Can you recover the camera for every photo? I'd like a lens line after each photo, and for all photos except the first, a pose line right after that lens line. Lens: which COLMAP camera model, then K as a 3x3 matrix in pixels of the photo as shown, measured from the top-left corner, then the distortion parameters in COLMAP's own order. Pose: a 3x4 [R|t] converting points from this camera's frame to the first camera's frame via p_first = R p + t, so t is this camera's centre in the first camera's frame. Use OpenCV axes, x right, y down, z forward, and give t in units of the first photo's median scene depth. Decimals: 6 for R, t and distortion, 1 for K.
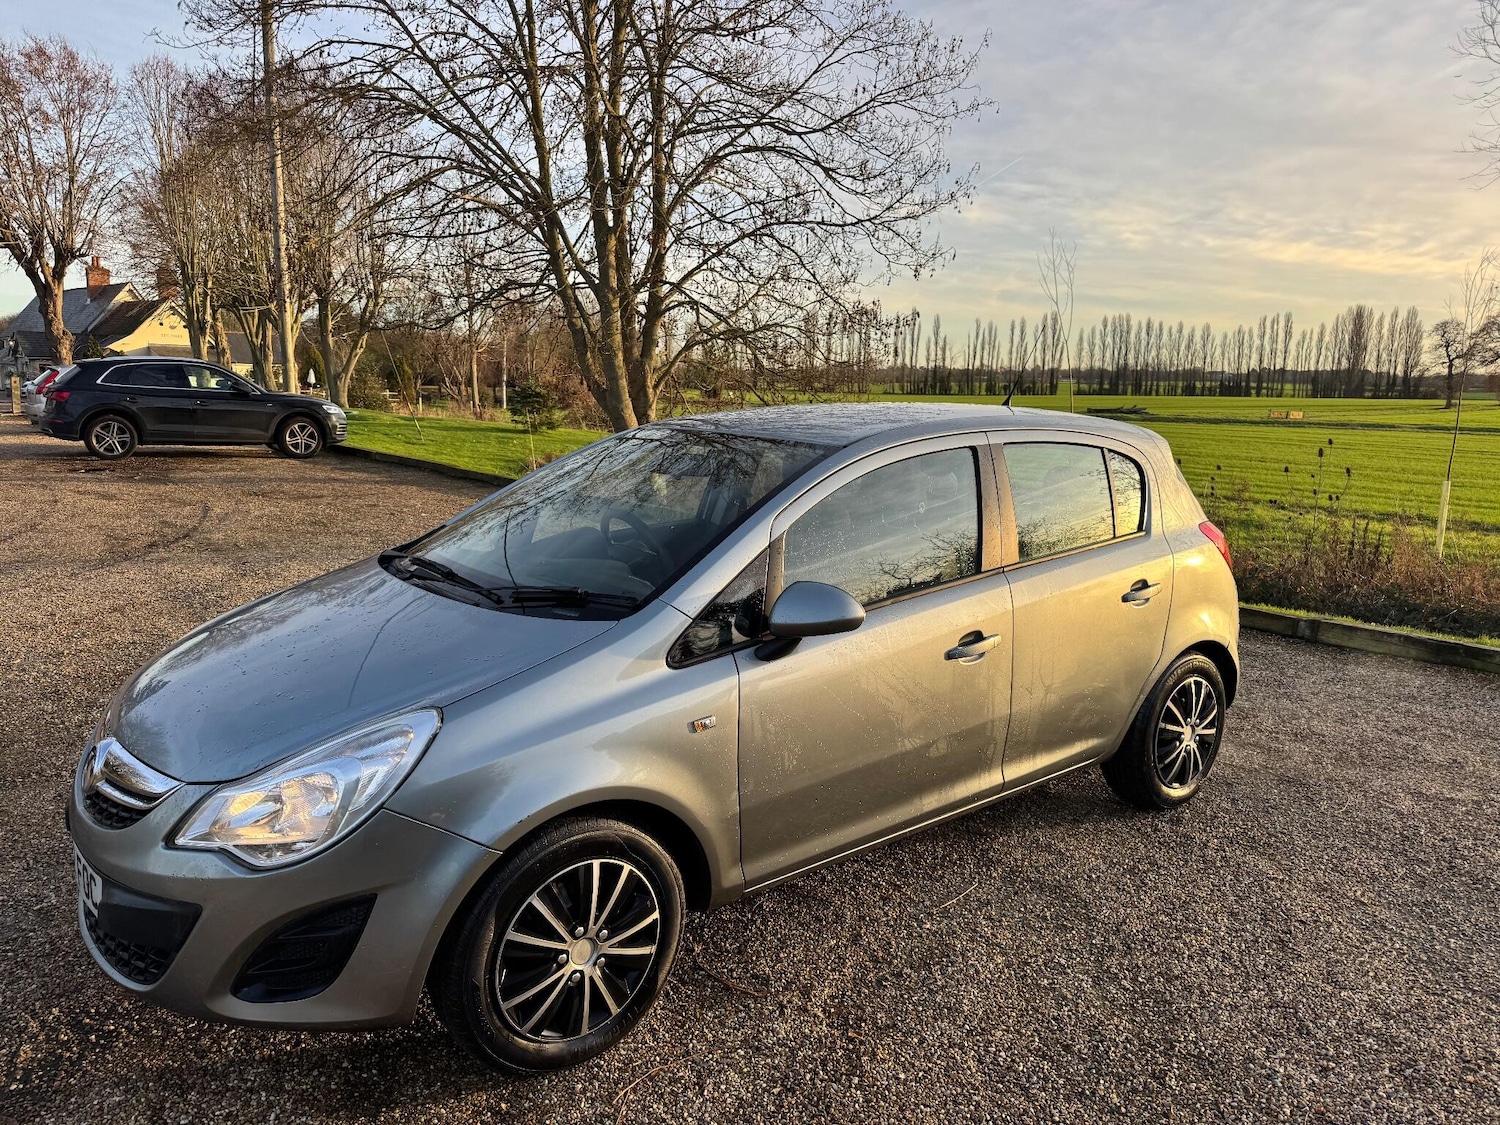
lens RADIAL K [[1050.7, 0, 750.0], [0, 1050.7, 562.5], [0, 0, 1]] dist [0.069745, -0.119802]
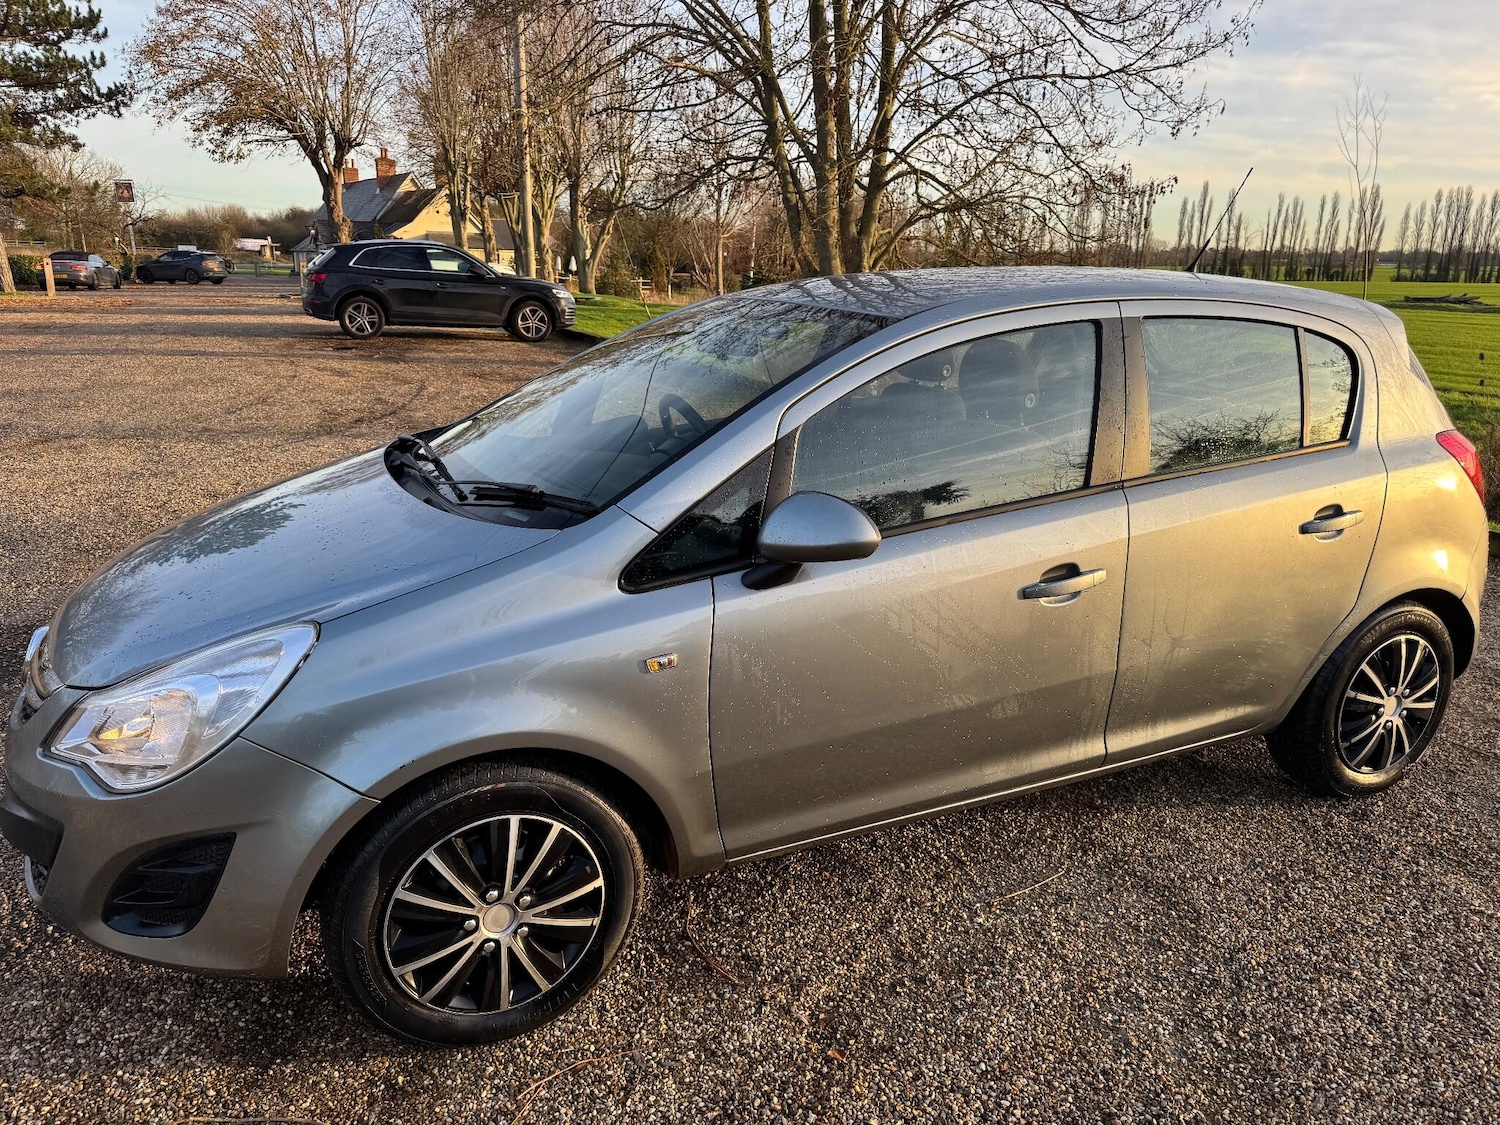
lens RADIAL K [[1053.3, 0, 750.0], [0, 1053.3, 562.5], [0, 0, 1]] dist [0.027885, -0.035871]
pose [[0.972113, 0.060724, -0.226513, 0.037029], [-0.037228, 0.993605, 0.106598, -0.002042], [0.231537, -0.095193, 0.968157, 0.045414]]
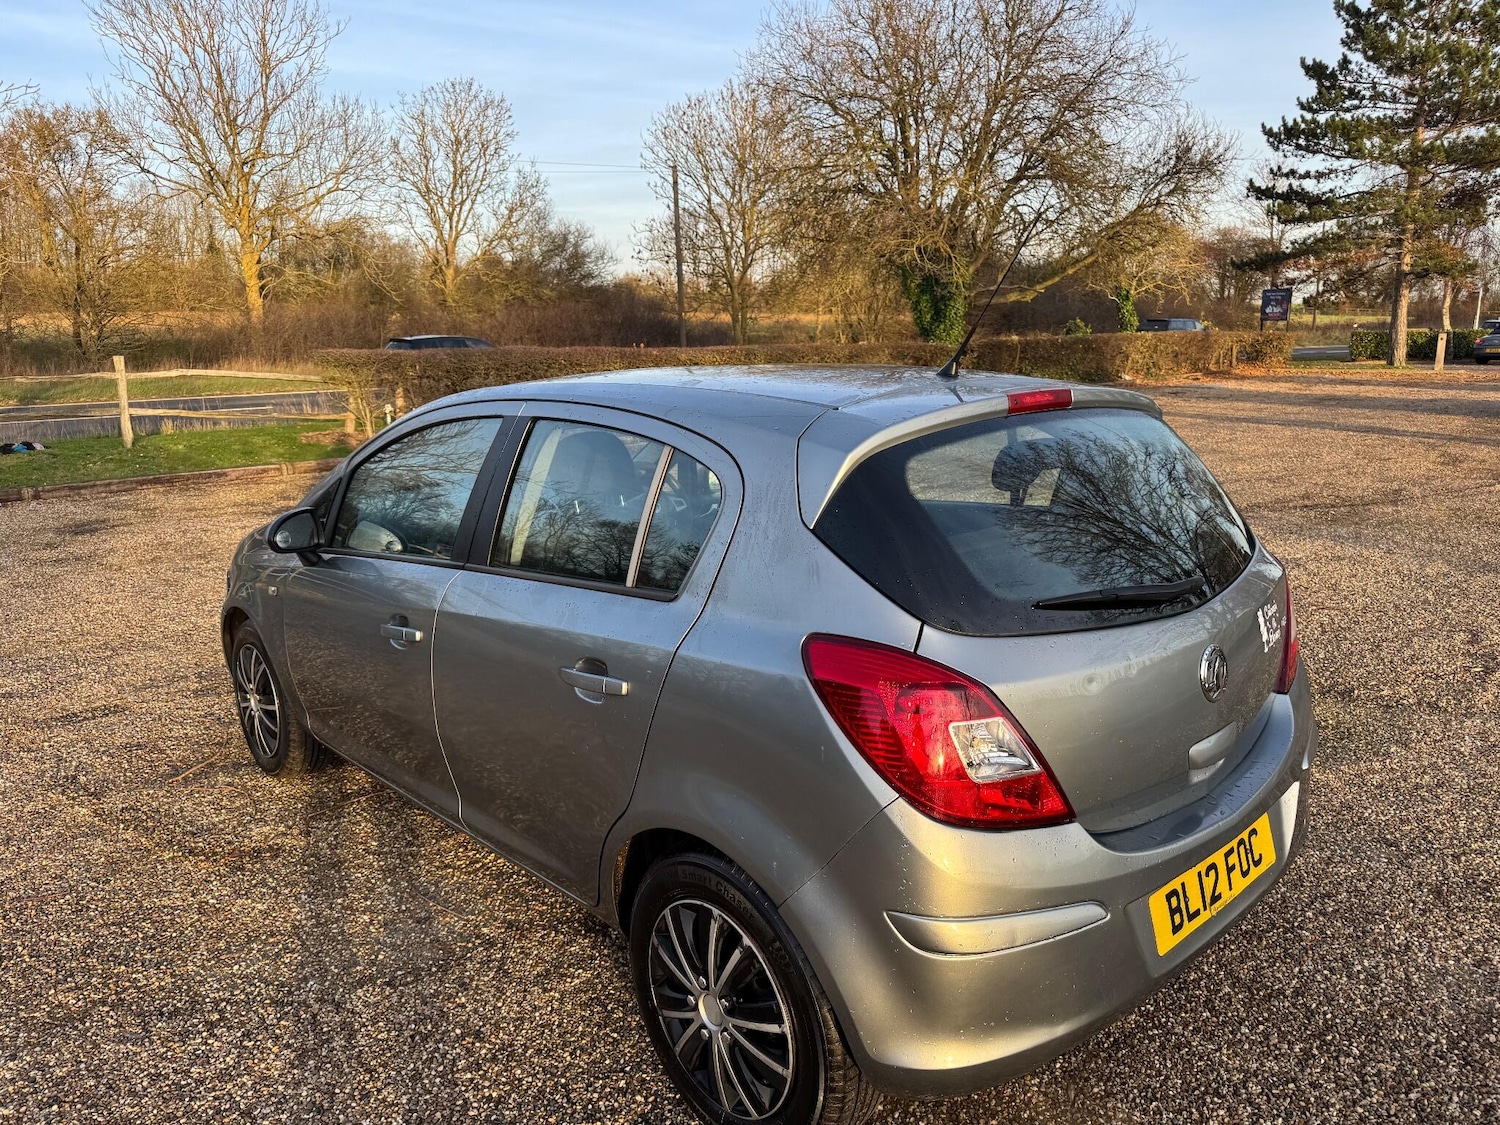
lens RADIAL K [[1044.1, 0, 757.6], [0, 1044.1, 582.5], [0, 0, 1]] dist [0.030704, -0.039060]
pose [[0.090088, 0.207691, -0.974037, 0.248547], [-0.150093, 0.969675, 0.192878, -0.039869], [0.984559, 0.128820, 0.118529, 0.267689]]
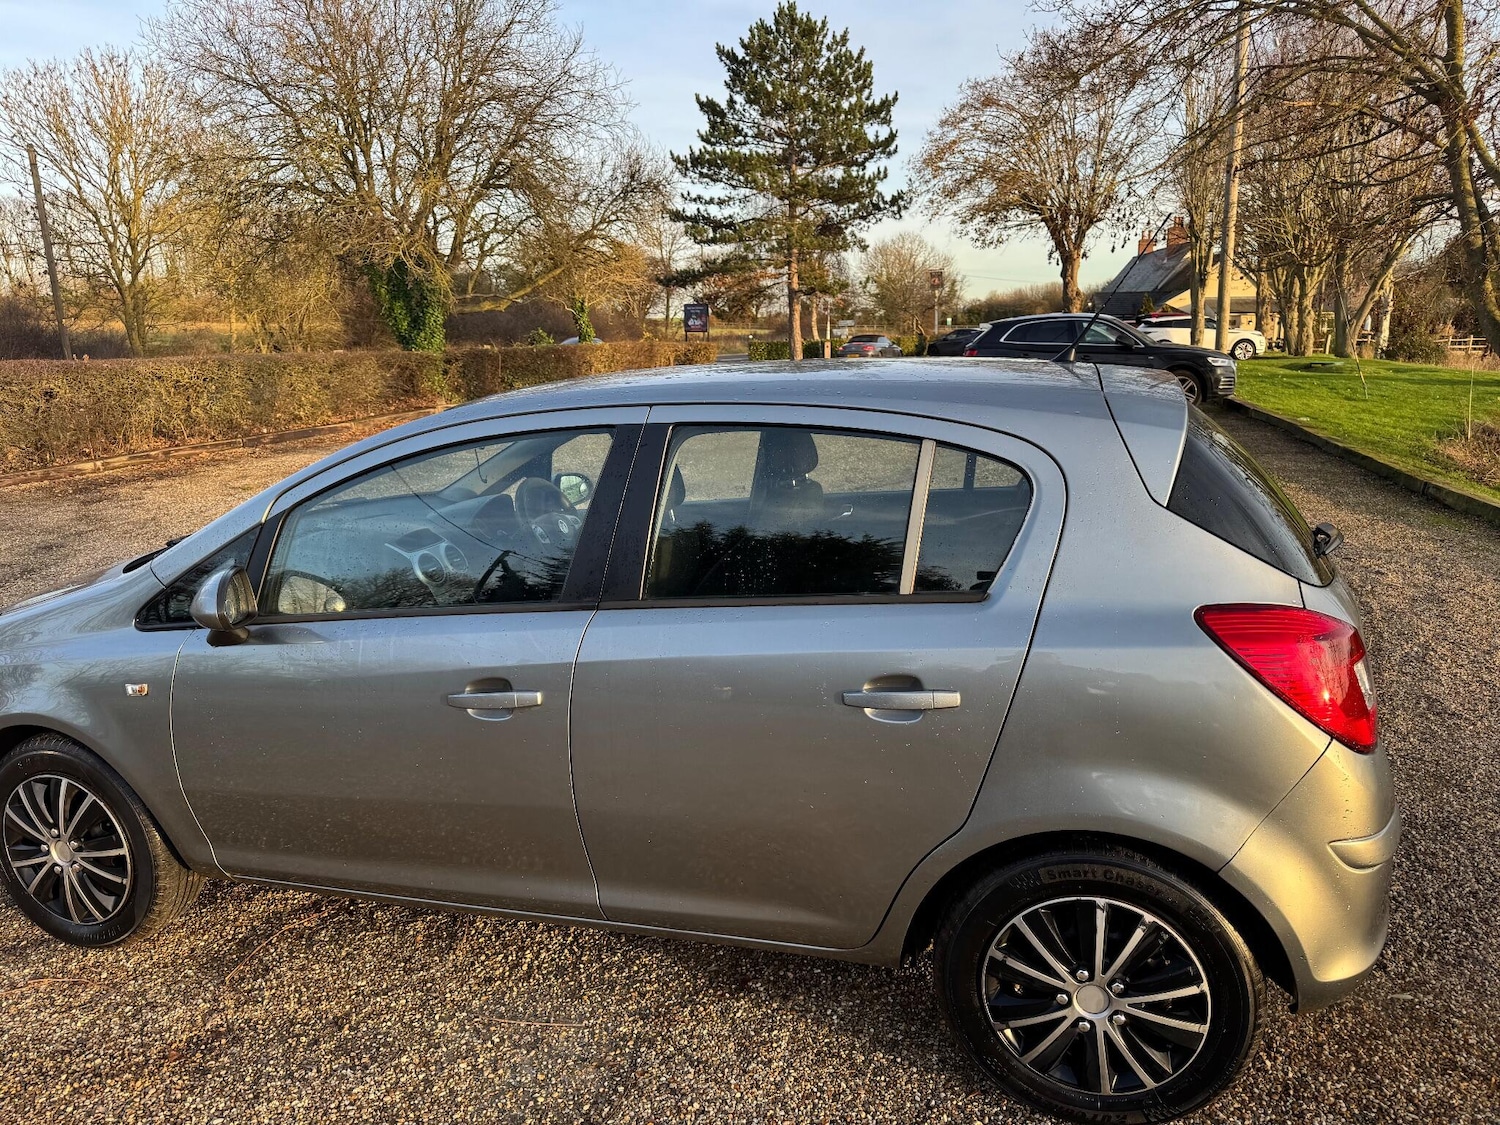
lens RADIAL K [[1036.5, 0, 746.2], [0, 1036.5, 595.0], [0, 0, 1]] dist [0.052284, -0.079207]
pose [[0.580306, 0.166057, -0.797289, 0.197894], [-0.104408, 0.986082, 0.129384, -0.022794], [0.807678, 0.008161, 0.589567, 0.163428]]
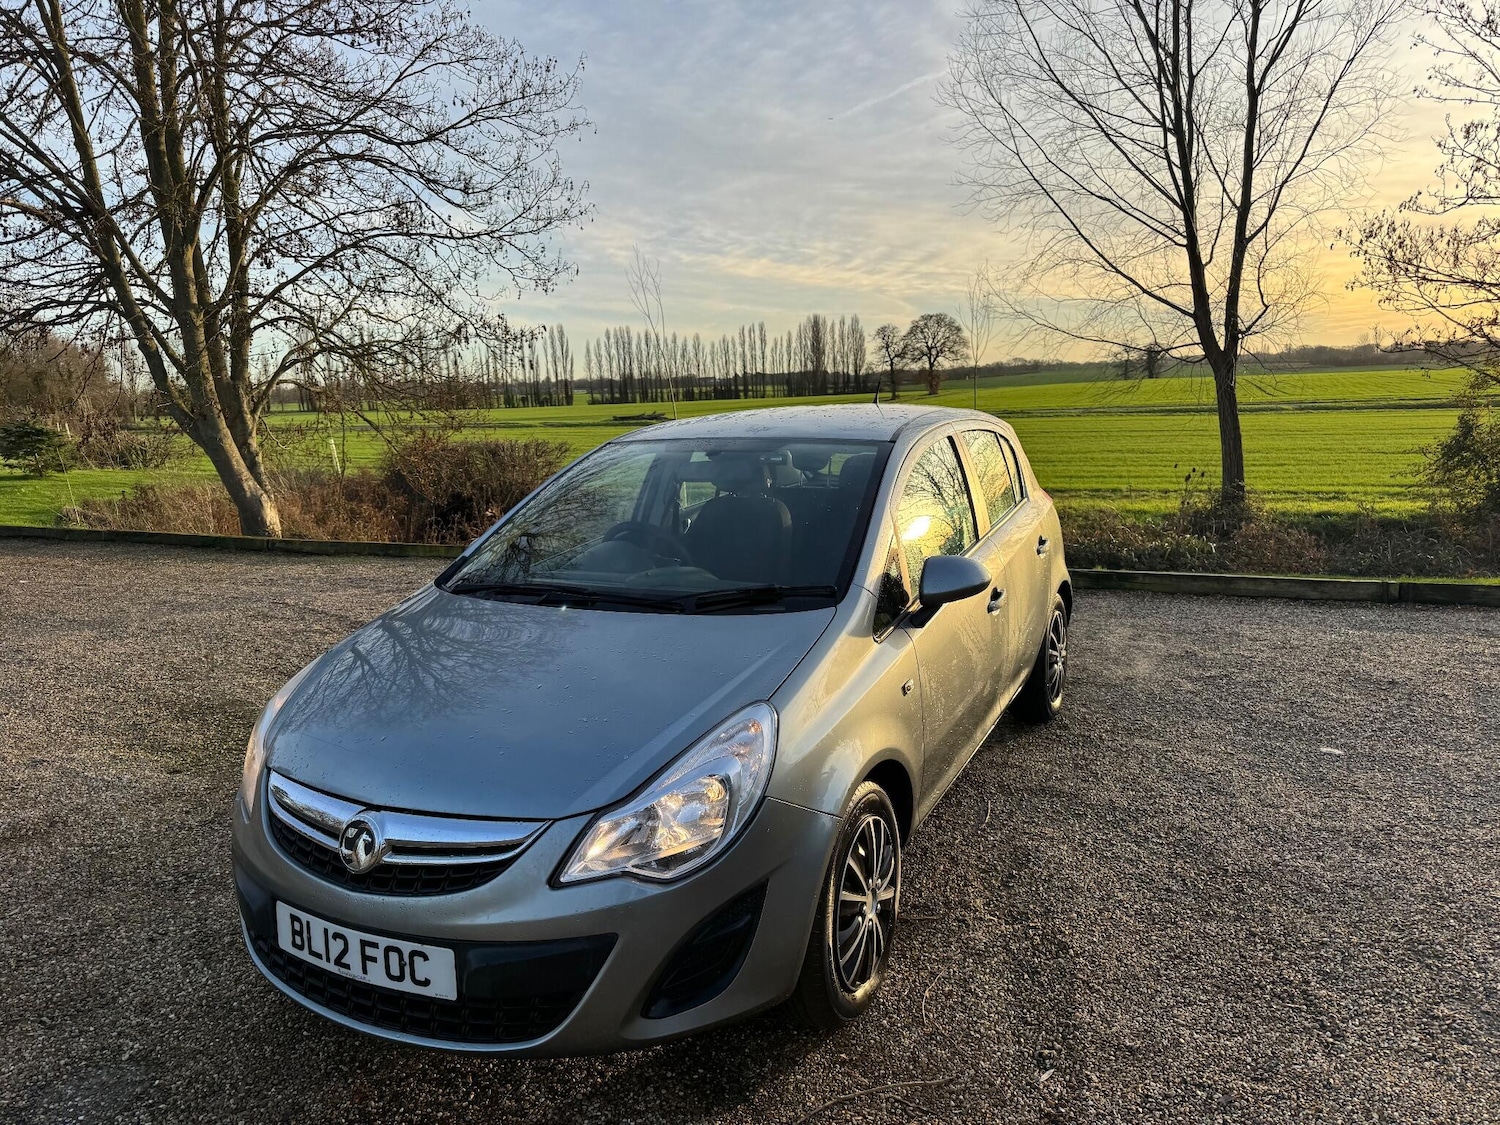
lens RADIAL K [[1044.1, 0, 757.6], [0, 1044.1, 582.5], [0, 0, 1]] dist [0.030704, -0.039060]
pose [[0.897153, -0.123712, 0.424042, -0.121209], [0.120472, 0.992115, 0.034560, -0.000246], [-0.424974, 0.020079, 0.904983, 0.001191]]
